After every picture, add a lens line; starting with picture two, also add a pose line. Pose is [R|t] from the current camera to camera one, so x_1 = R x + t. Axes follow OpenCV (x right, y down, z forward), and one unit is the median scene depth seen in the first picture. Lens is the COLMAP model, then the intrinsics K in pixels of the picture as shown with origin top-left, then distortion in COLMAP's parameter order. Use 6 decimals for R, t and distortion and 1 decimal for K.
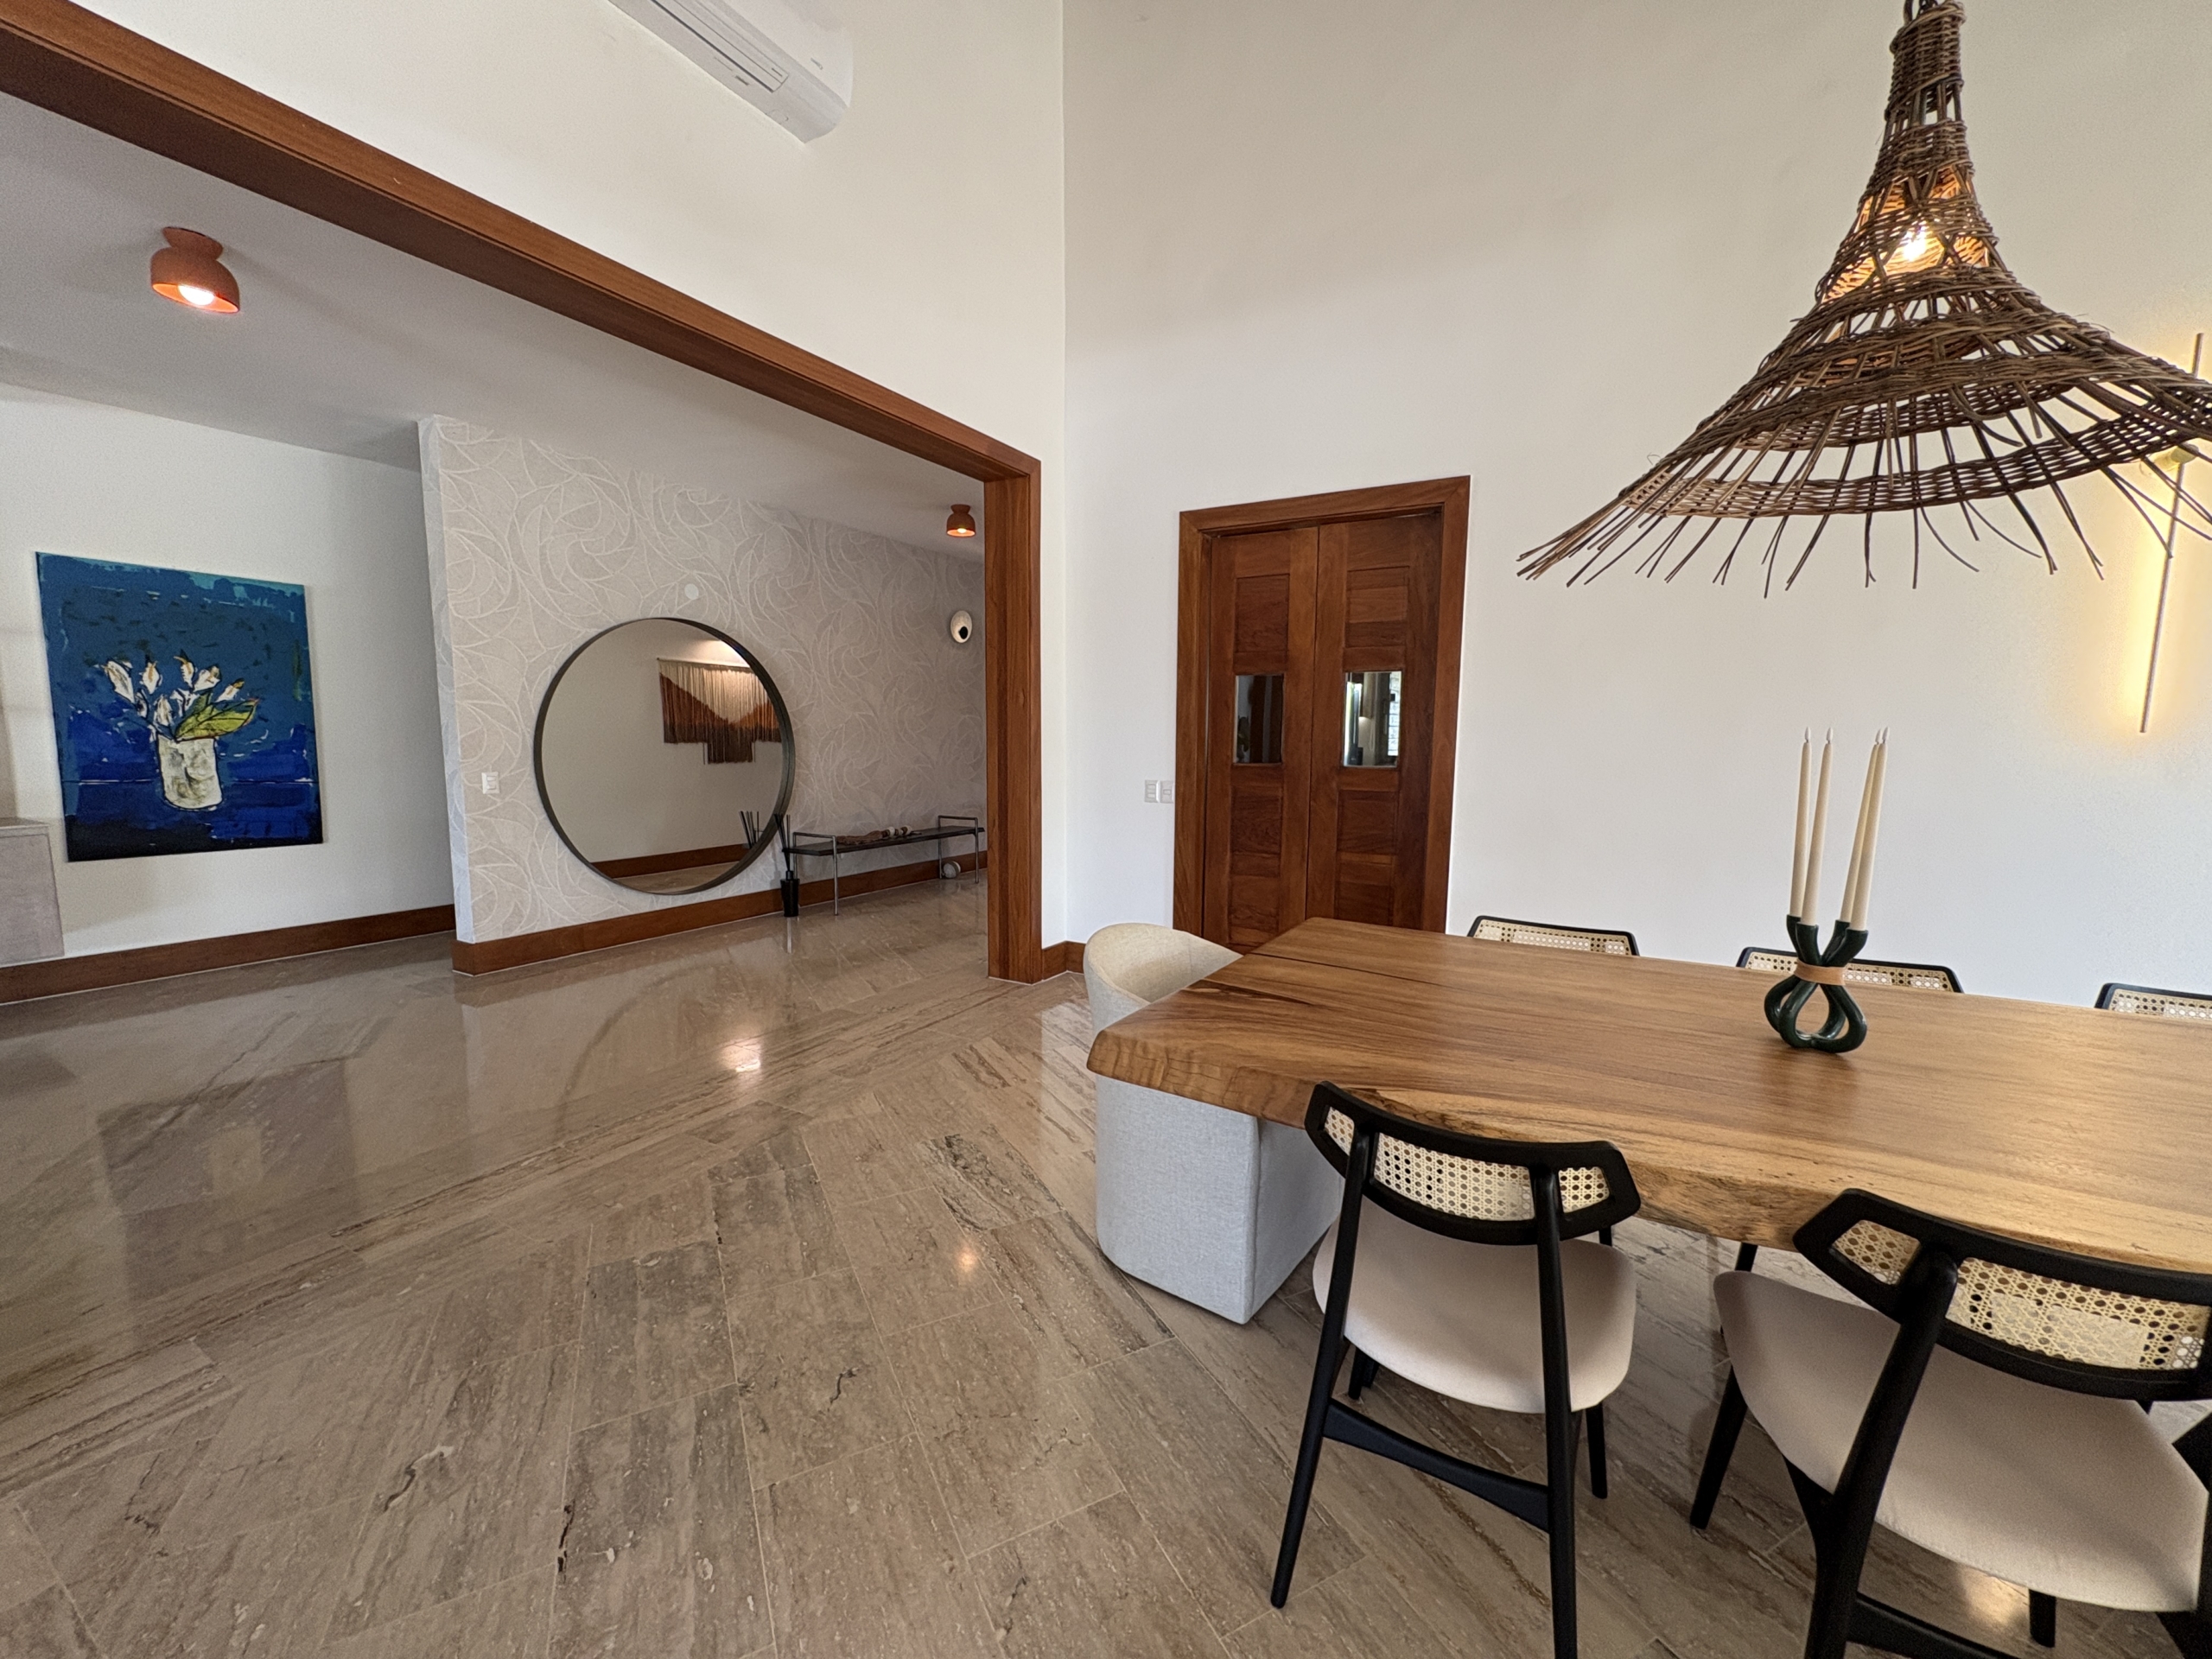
lens RADIAL K [[894.6, 0, 1106.0], [0, 894.6, 829.5], [0, 0, 1]] dist [-0.000385, 0.000010]
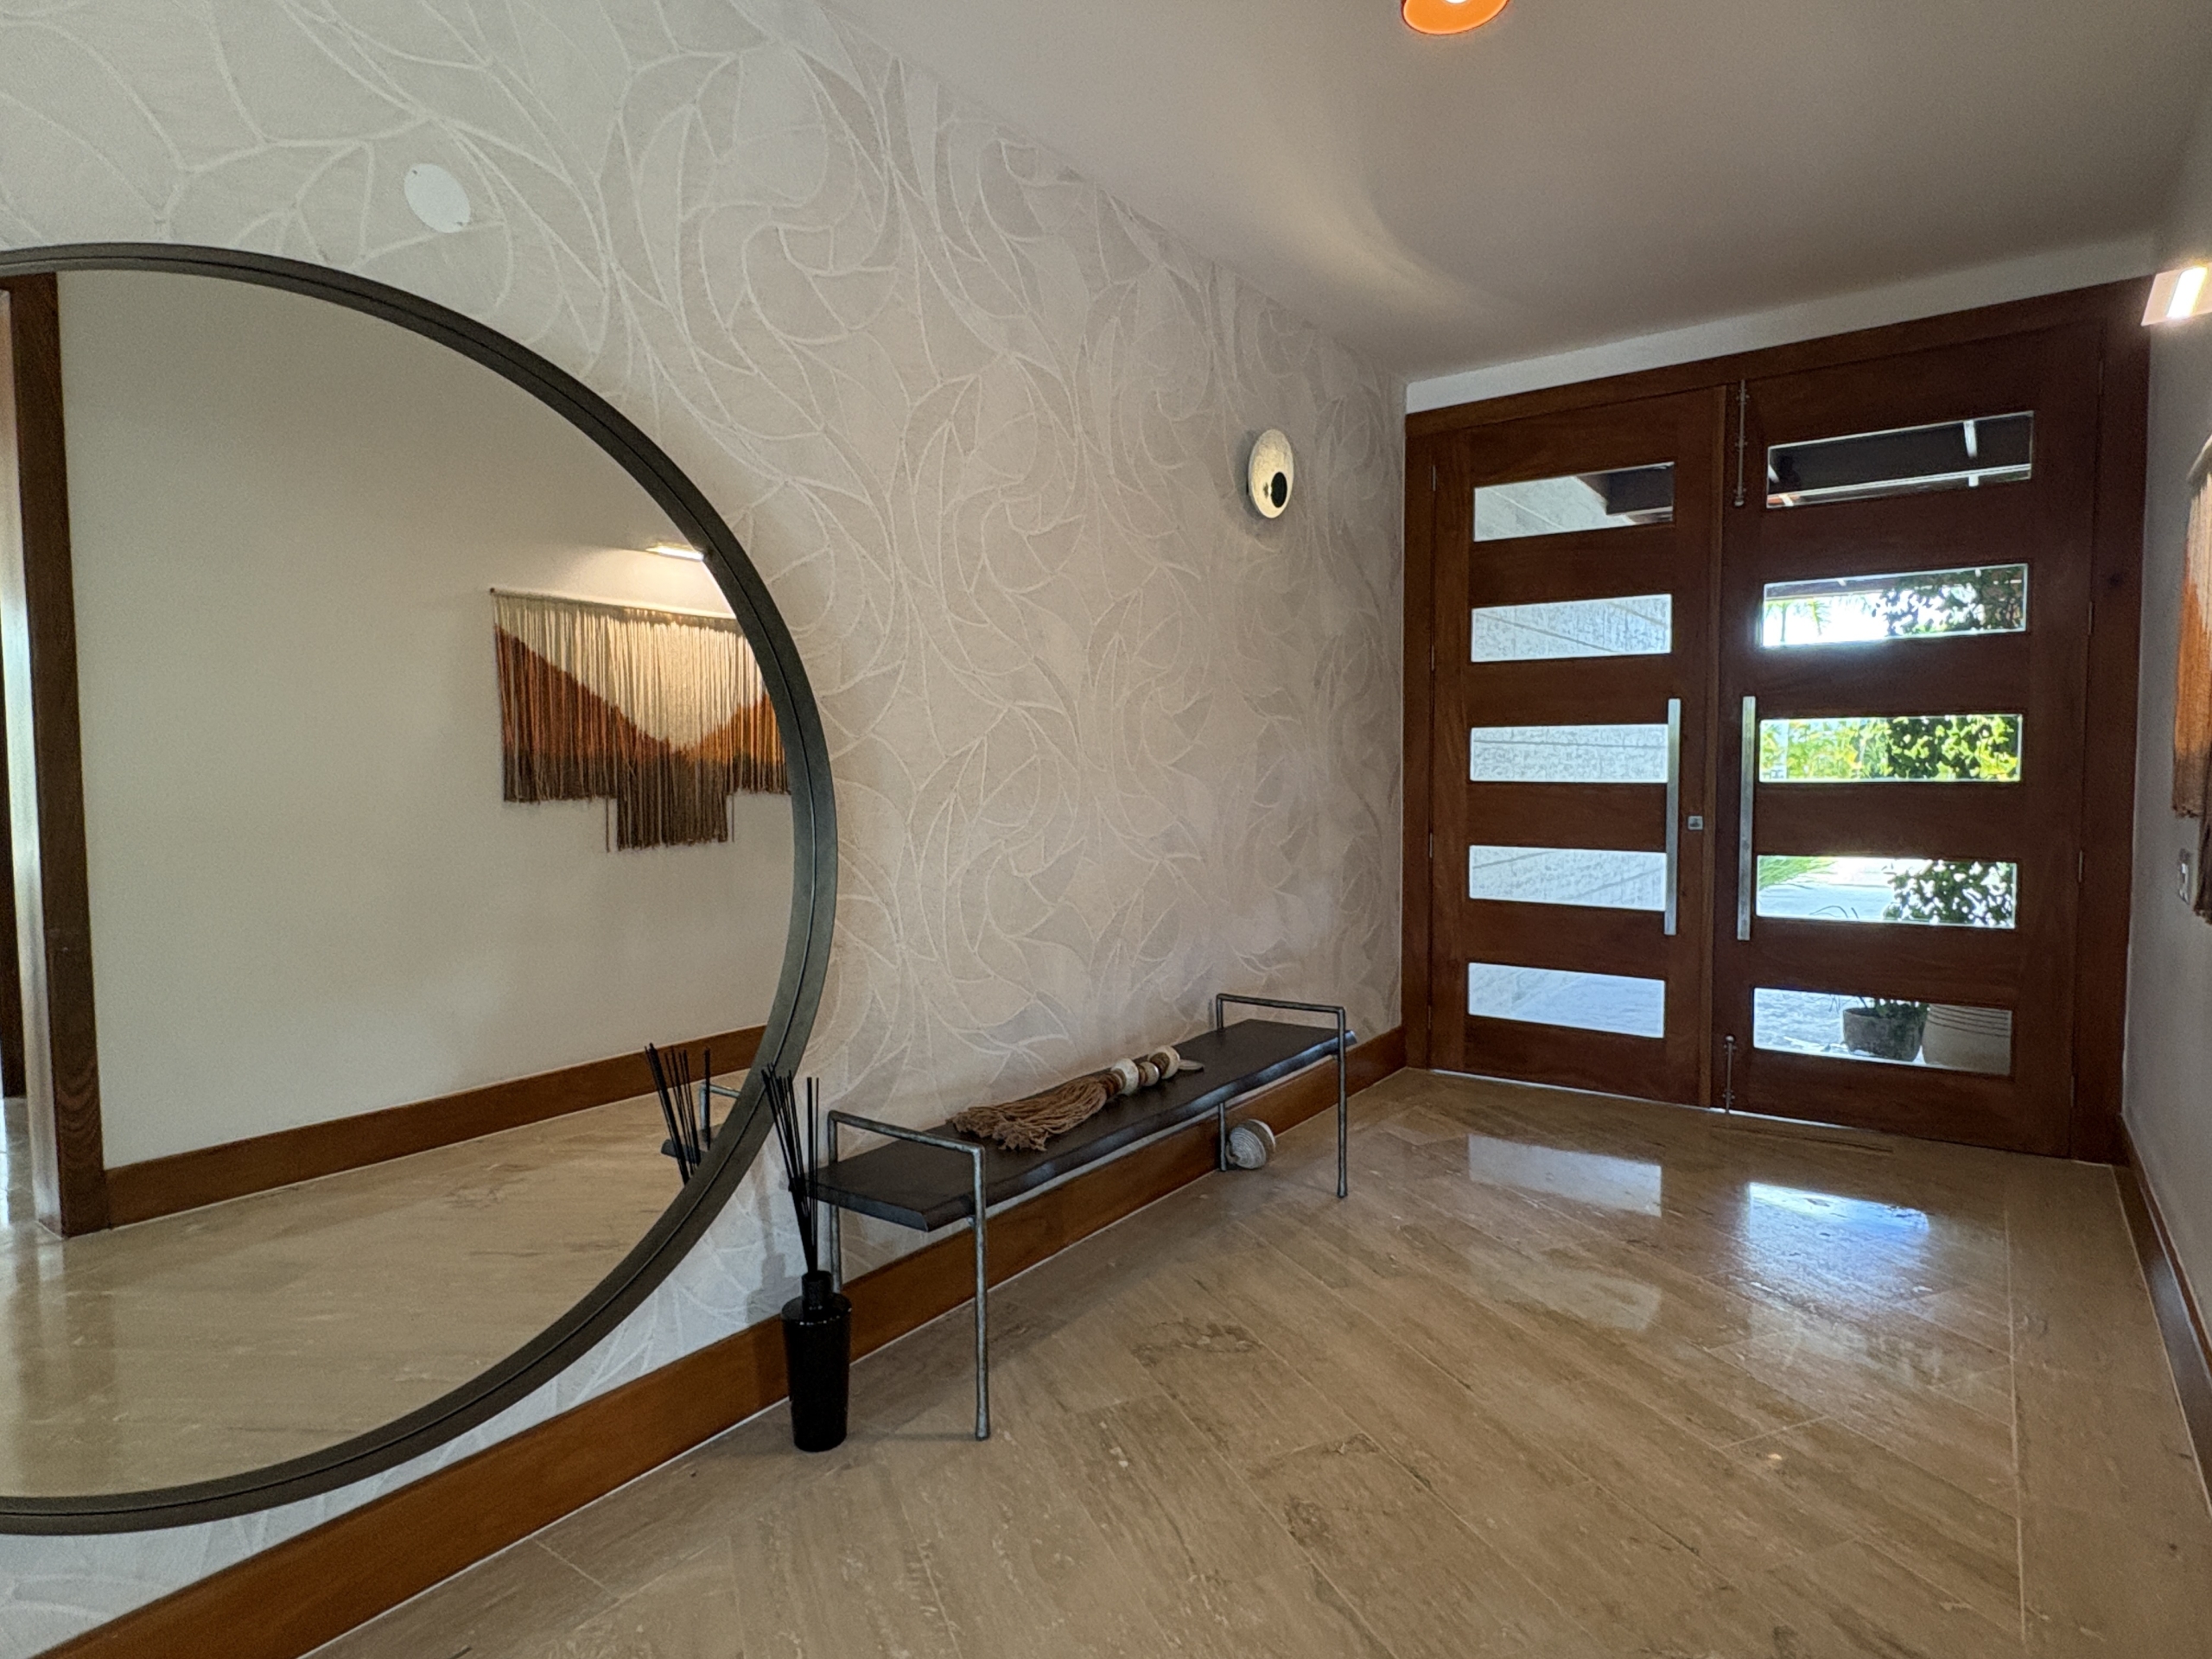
lens RADIAL K [[1214.4, 0, 1106.0], [0, 1214.4, 829.5], [0, 0, 1]] dist [-0.002703, -0.000991]
pose [[0.995200, -0.011378, -0.097199, -0.182698], [0.005805, 0.998333, -0.057427, -0.053469], [0.097690, 0.056587, 0.993607, 0.507937]]
